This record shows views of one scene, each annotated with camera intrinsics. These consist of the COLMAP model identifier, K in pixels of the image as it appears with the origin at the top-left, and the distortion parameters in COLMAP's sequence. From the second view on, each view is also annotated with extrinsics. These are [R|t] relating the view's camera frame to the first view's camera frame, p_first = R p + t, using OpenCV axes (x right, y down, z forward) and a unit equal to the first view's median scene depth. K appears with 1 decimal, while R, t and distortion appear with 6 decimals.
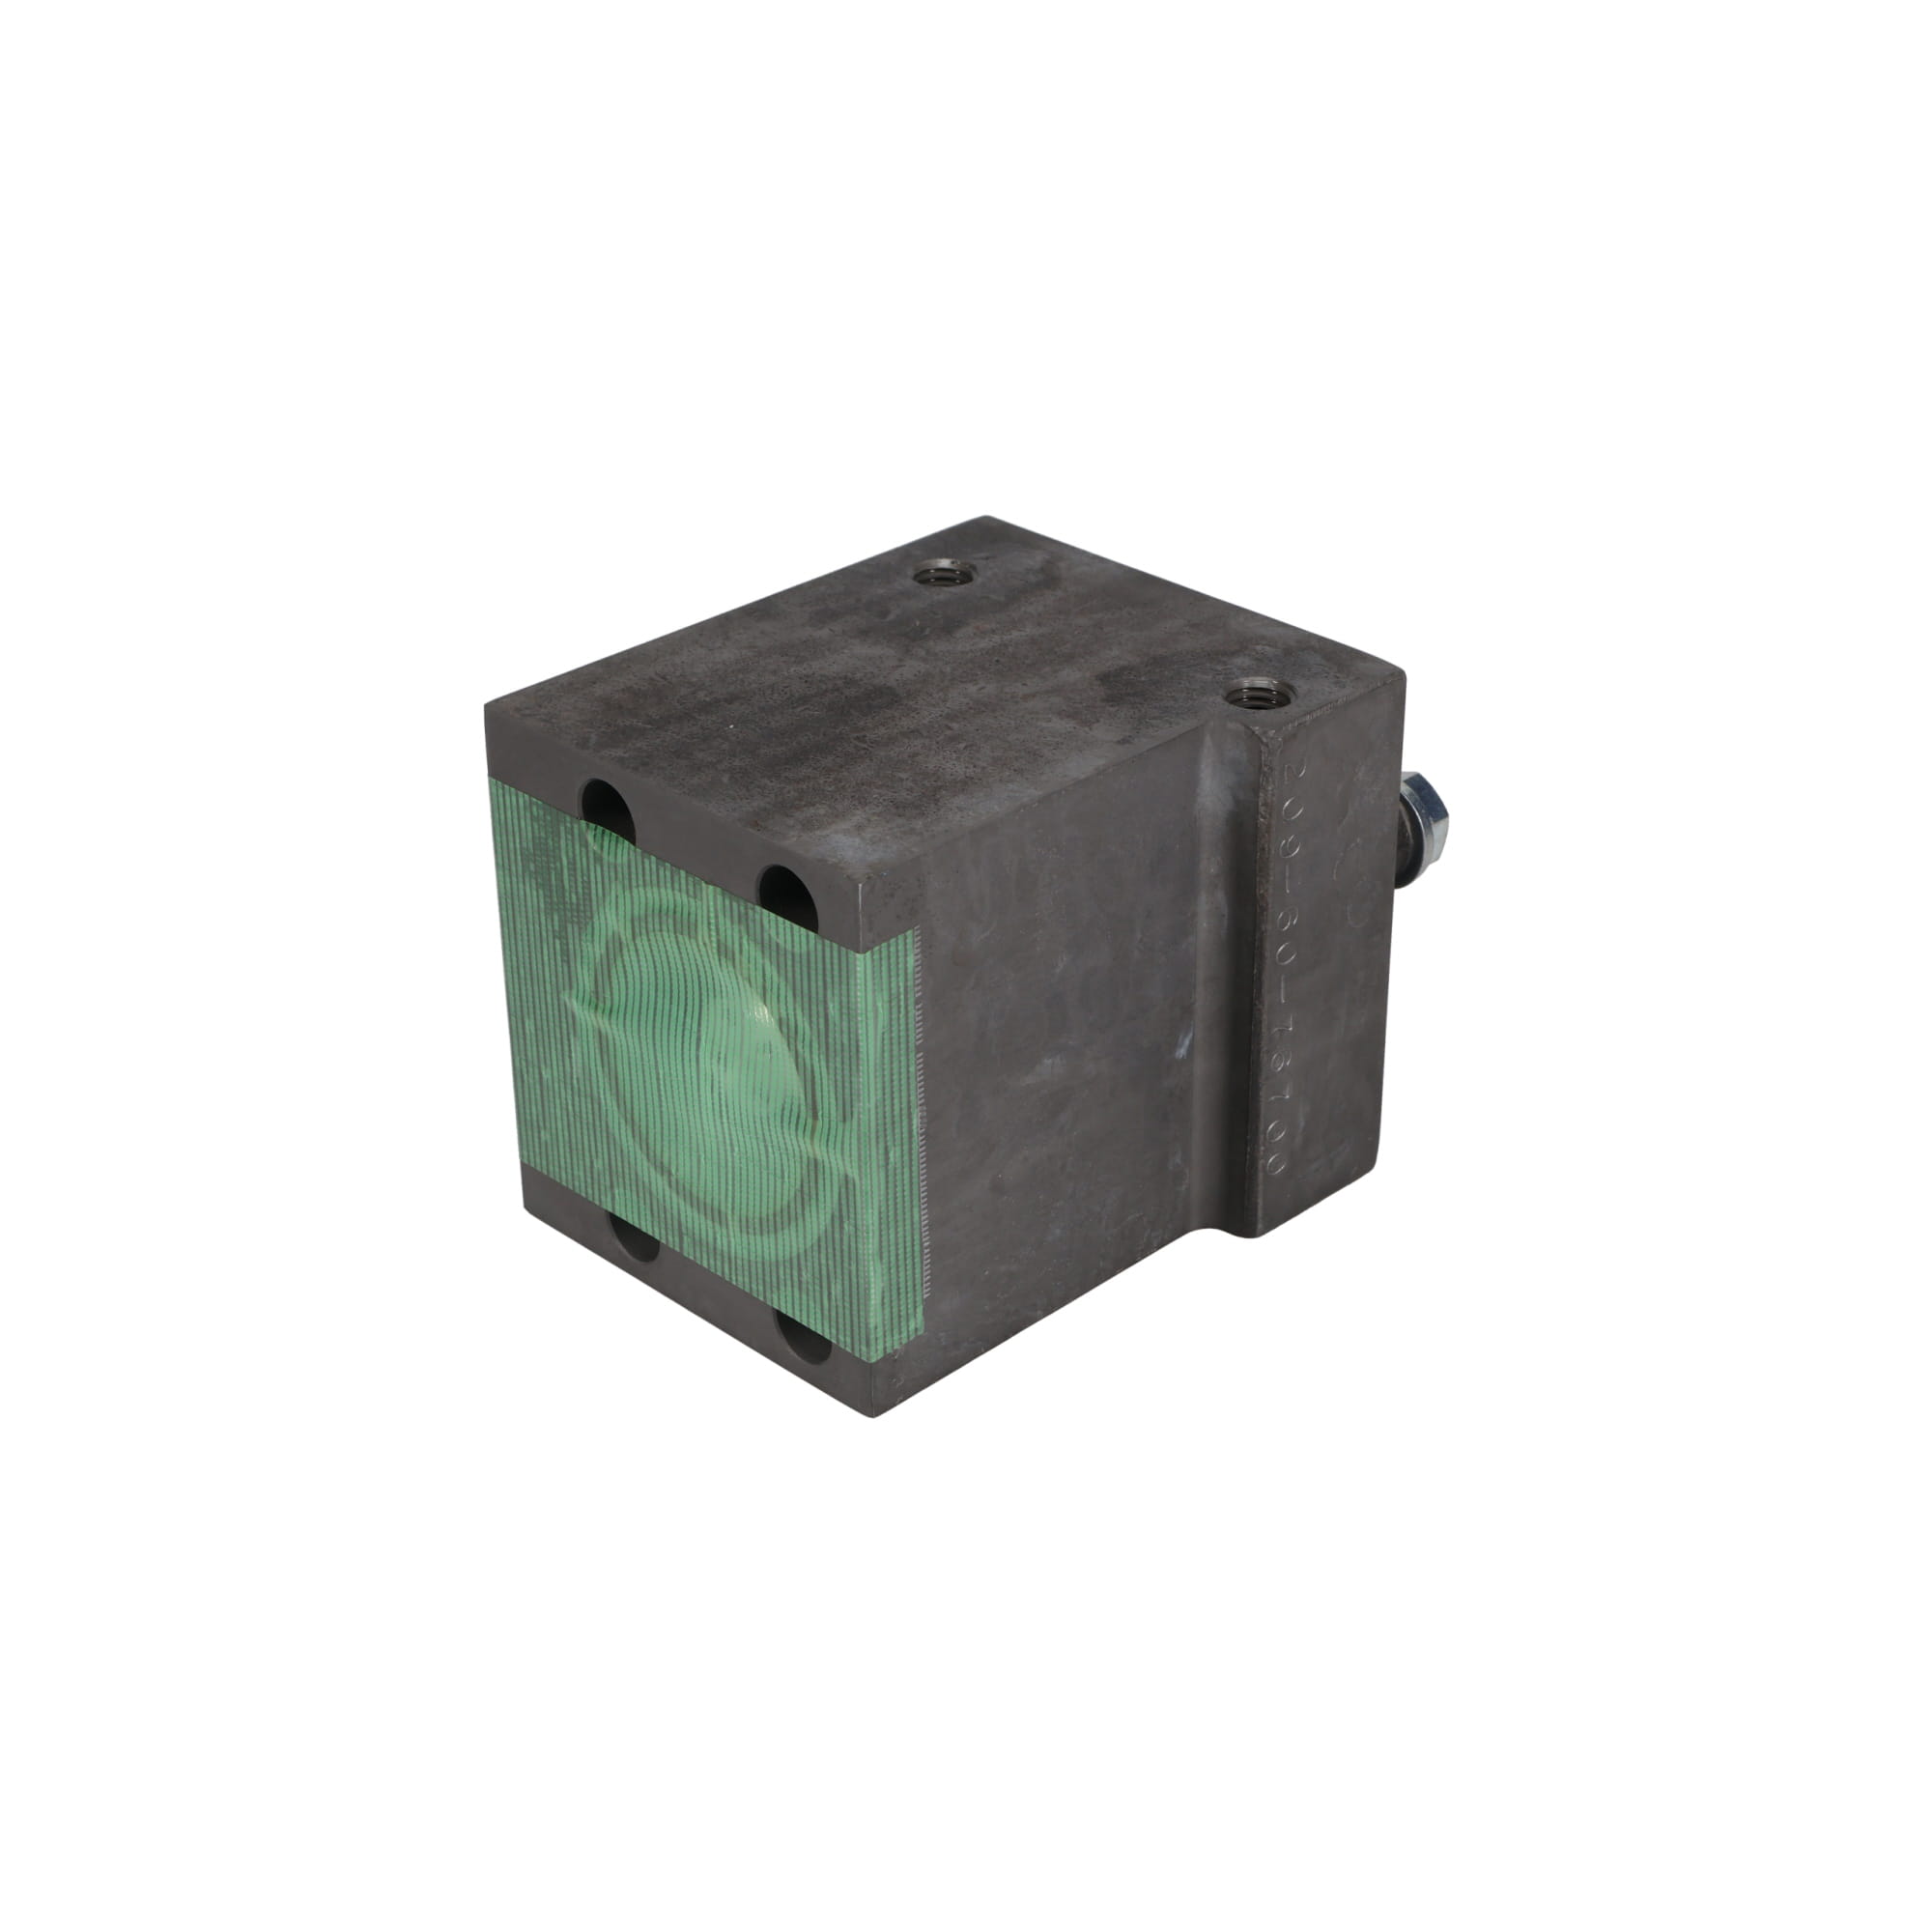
lens RADIAL K [[3506.6, 0, 933.4], [0, 3506.6, 963.0], [0, 0, 1]] dist [0.118042, 0.001731]
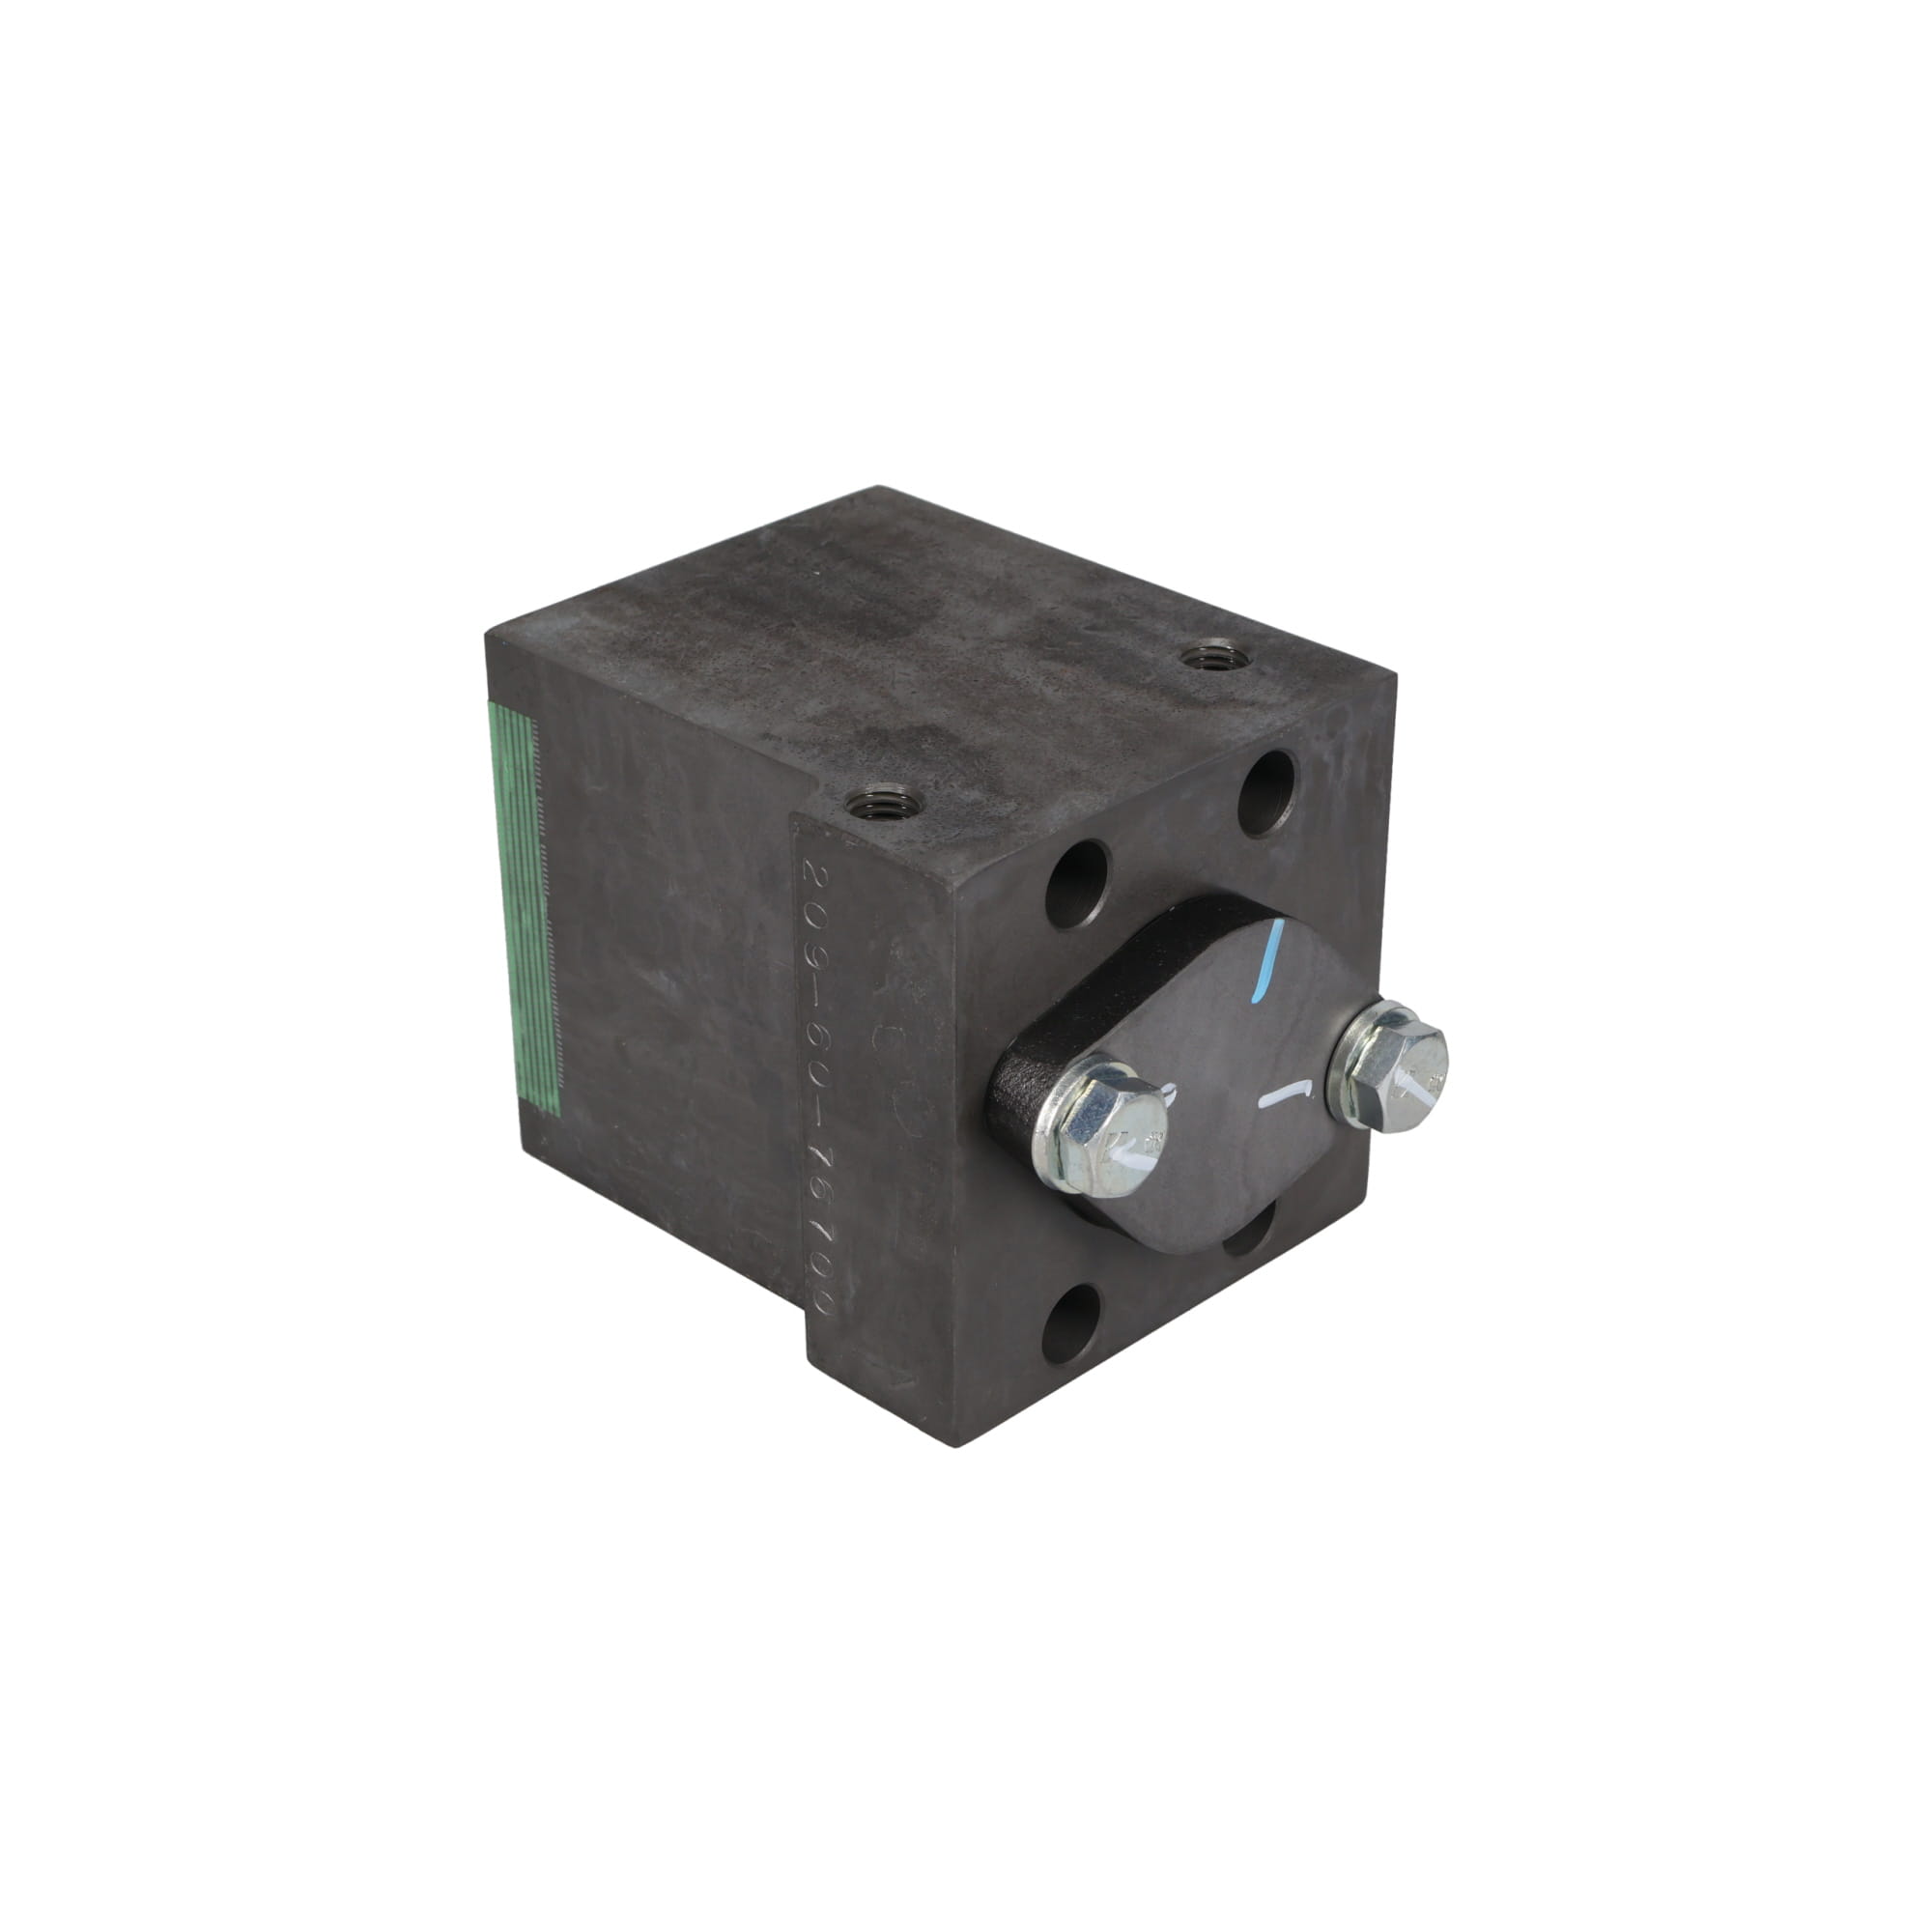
lens RADIAL K [[3665.1, 0, 929.5], [0, 3665.1, 967.2], [0, 0, 1]] dist [0.134519, 0.033774]
pose [[0.009535, 0.489920, -0.871716, 0.924937], [-0.477432, 0.768204, 0.426522, -0.446955], [0.878617, 0.412118, 0.241228, 0.802153]]
